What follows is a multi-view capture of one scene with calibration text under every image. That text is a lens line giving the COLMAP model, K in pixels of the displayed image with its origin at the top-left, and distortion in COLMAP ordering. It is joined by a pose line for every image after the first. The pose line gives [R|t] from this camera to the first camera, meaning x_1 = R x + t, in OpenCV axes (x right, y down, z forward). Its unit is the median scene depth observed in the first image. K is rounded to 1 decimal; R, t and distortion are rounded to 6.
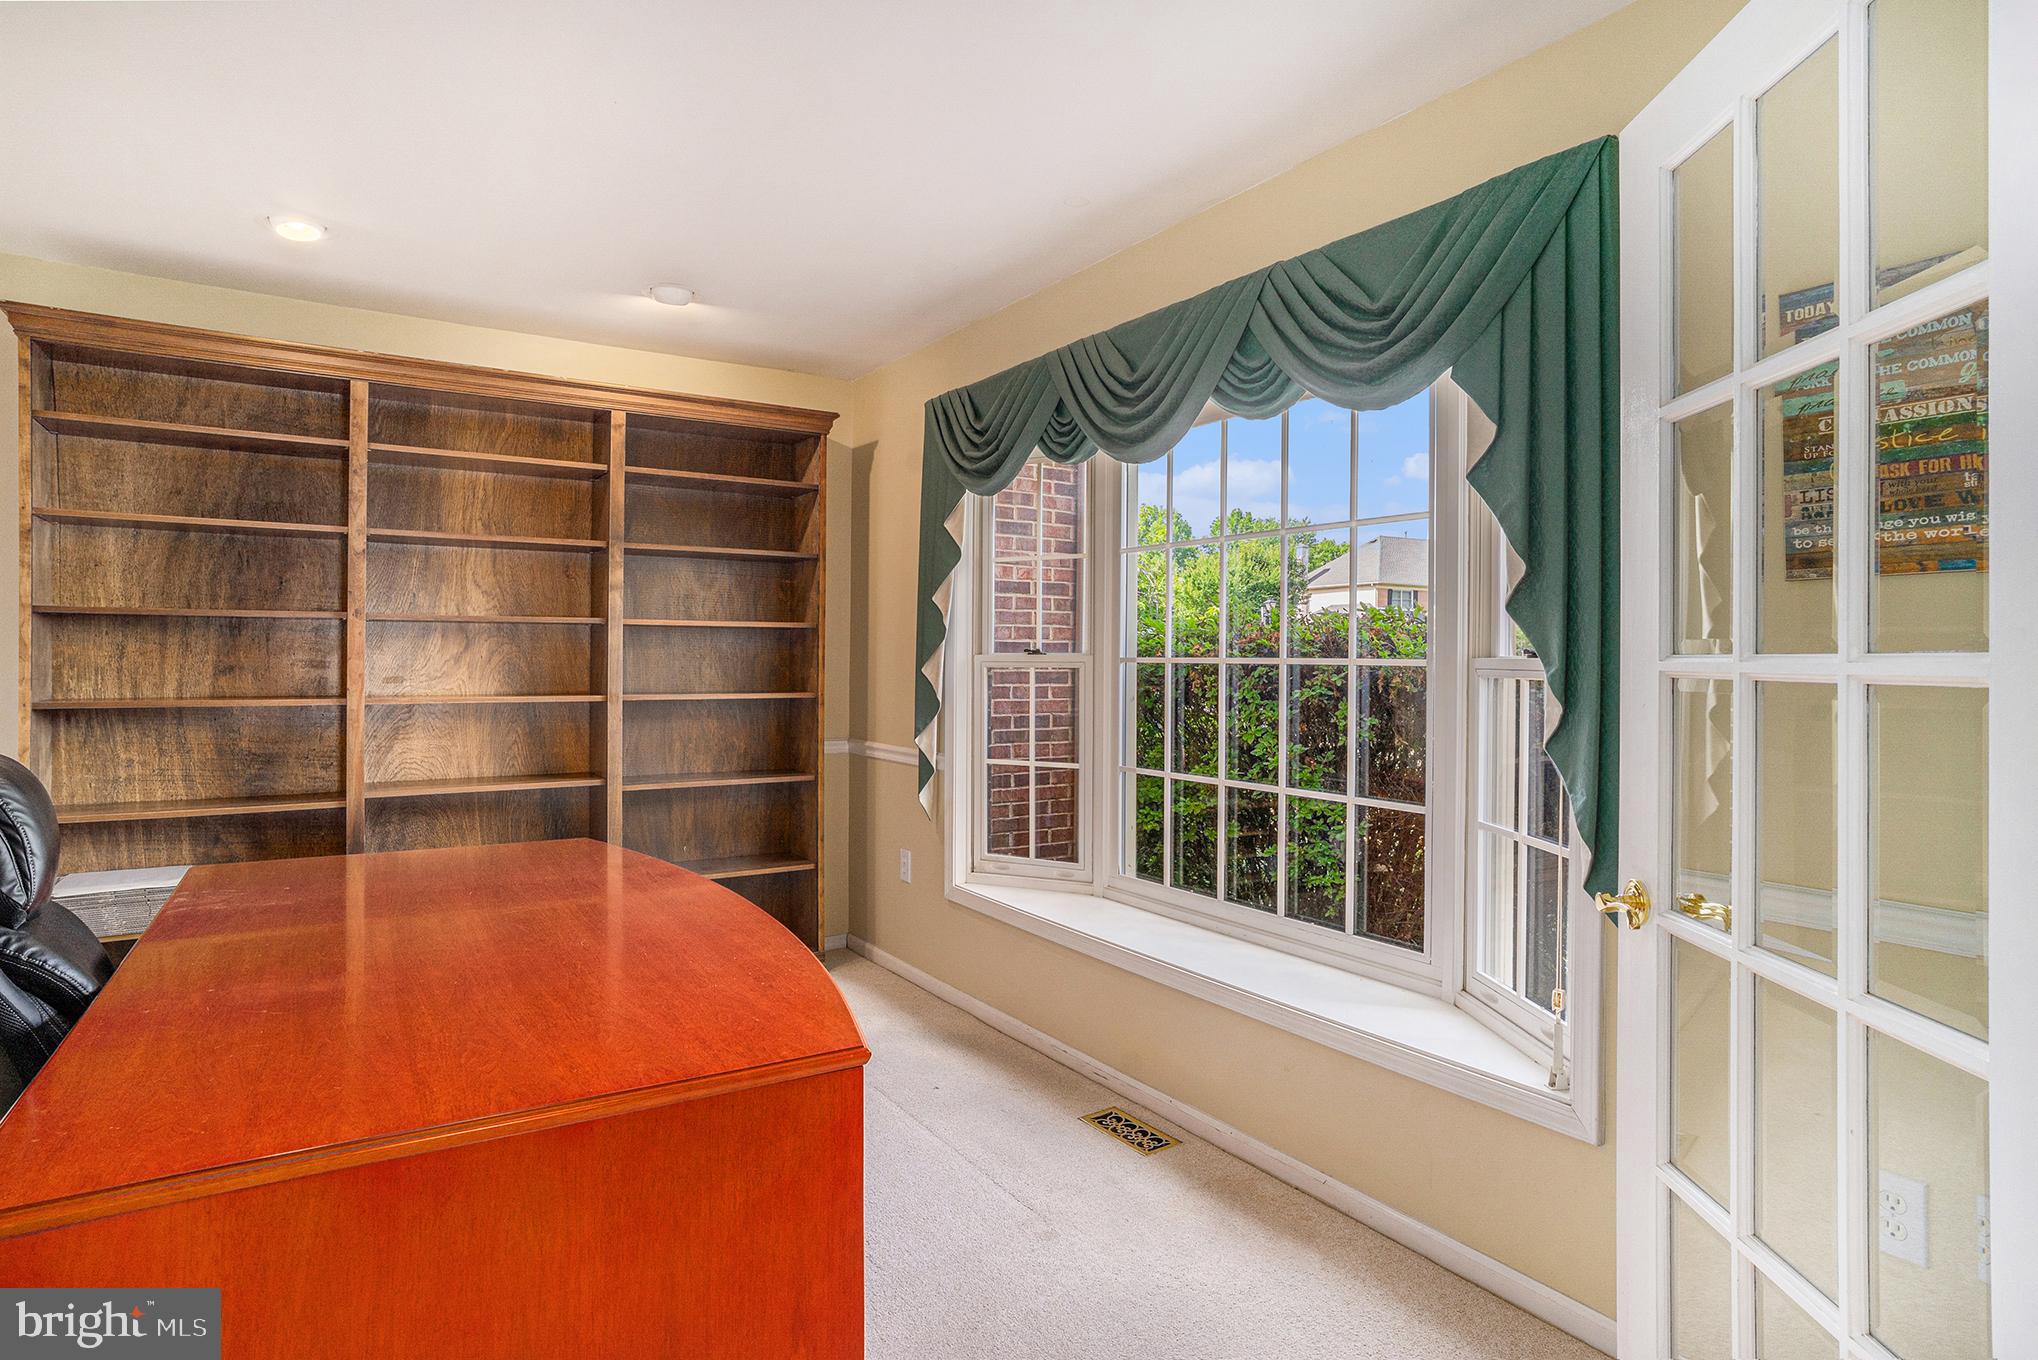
lens RADIAL K [[1105.8, 0, 1018.9], [0, 1105.8, 668.9], [0, 0, 1]] dist [-0.002769, -0.000377]
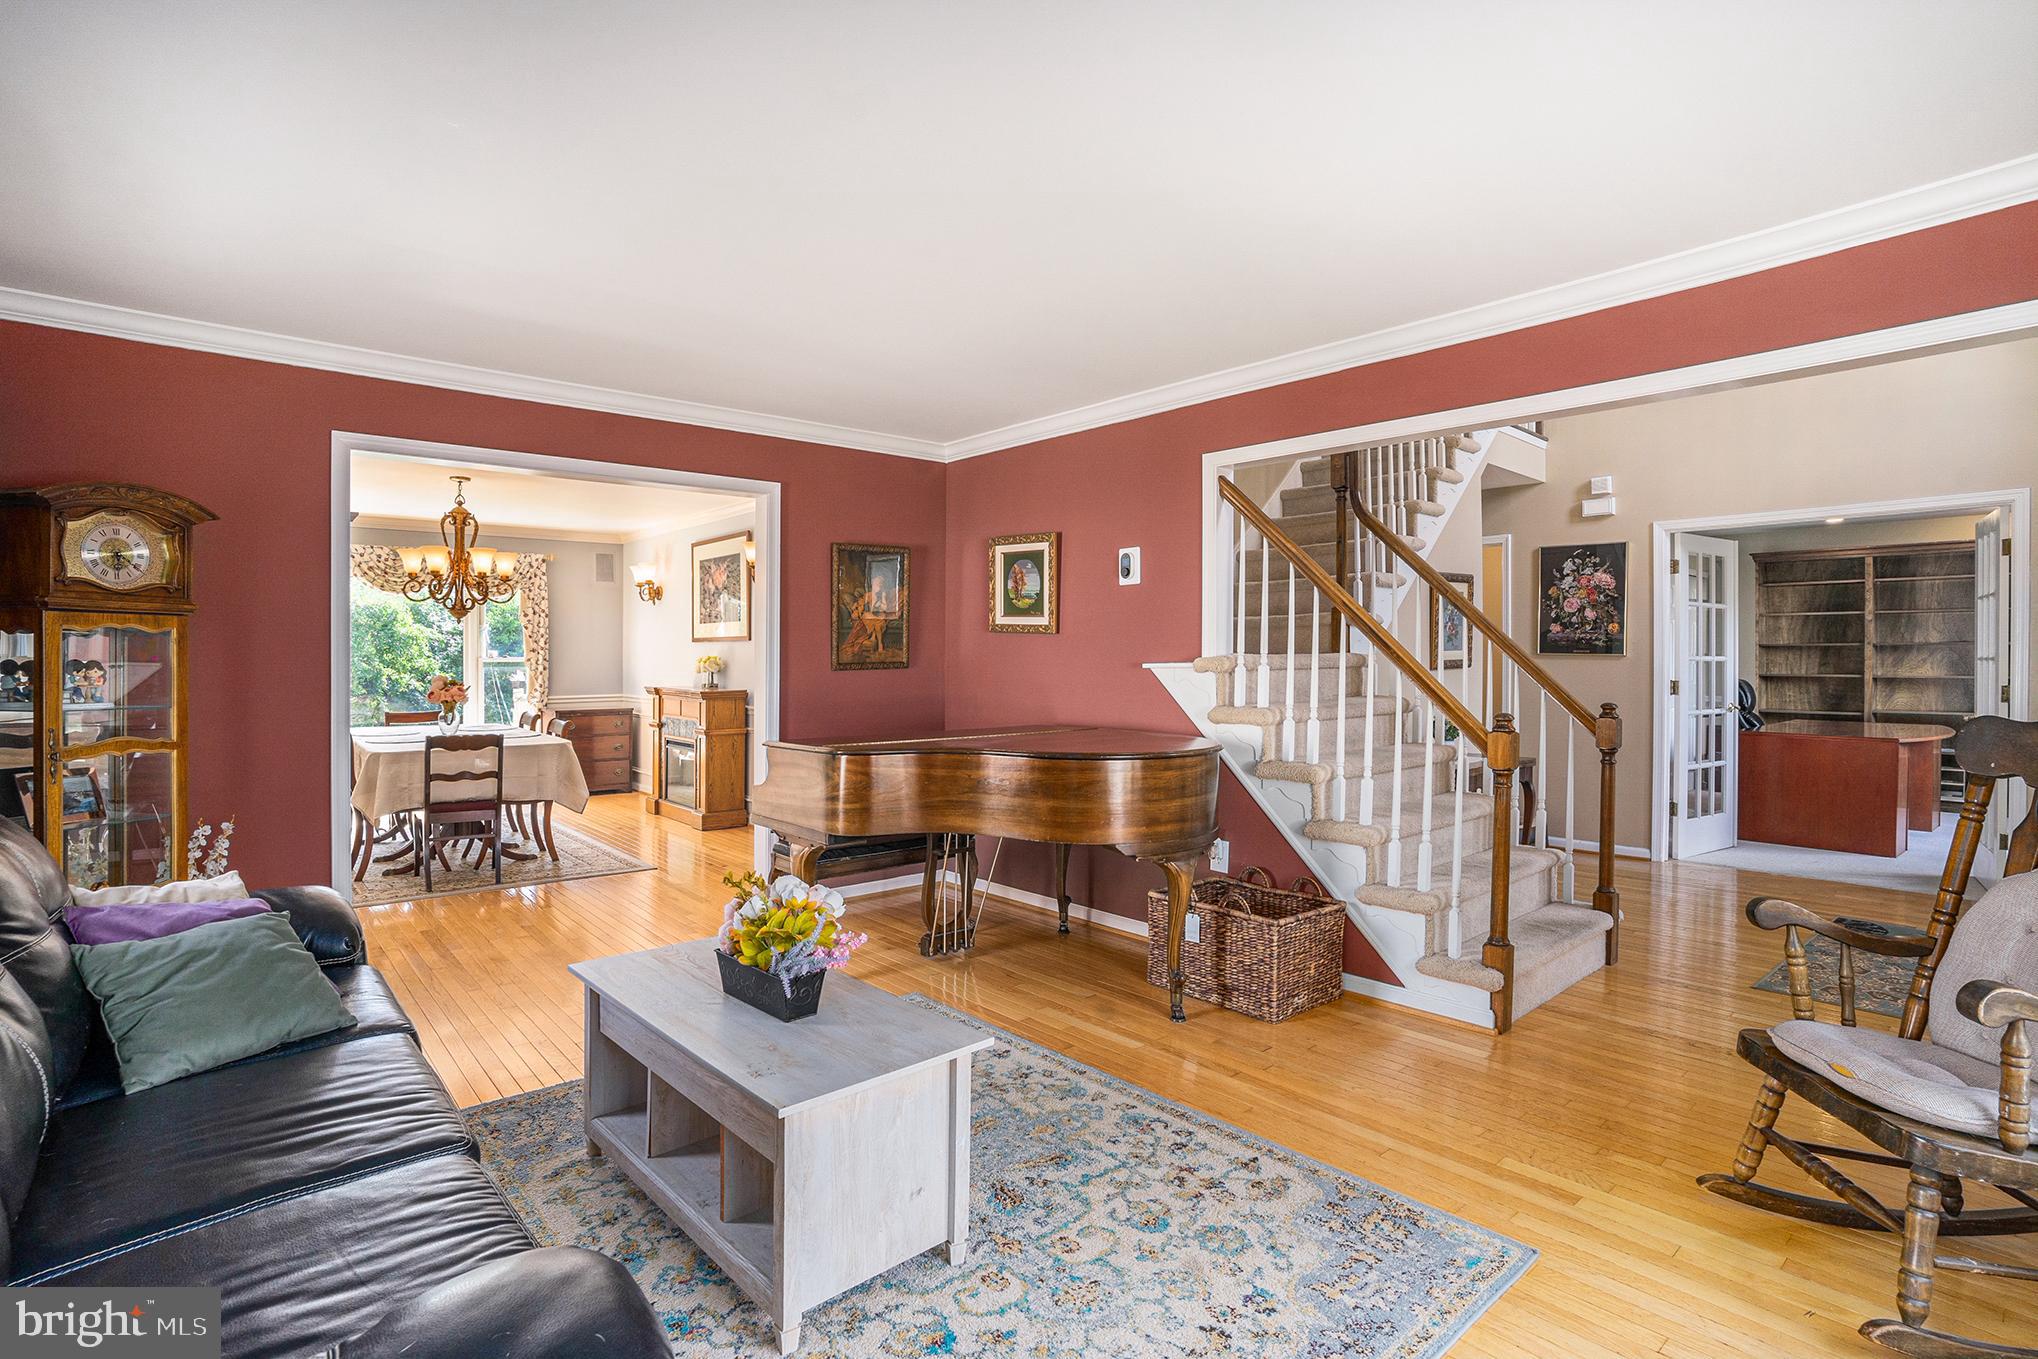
lens RADIAL K [[1005.9, 0, 1001.9], [0, 1005.9, 664.3], [0, 0, 1]] dist [-0.062799, 0.022613]
pose [[0.148088, -0.001405, -0.988973, 1.472694], [0.002291, 0.999997, -0.001077, -0.001202], [0.988972, -0.002106, 0.148090, -1.486237]]
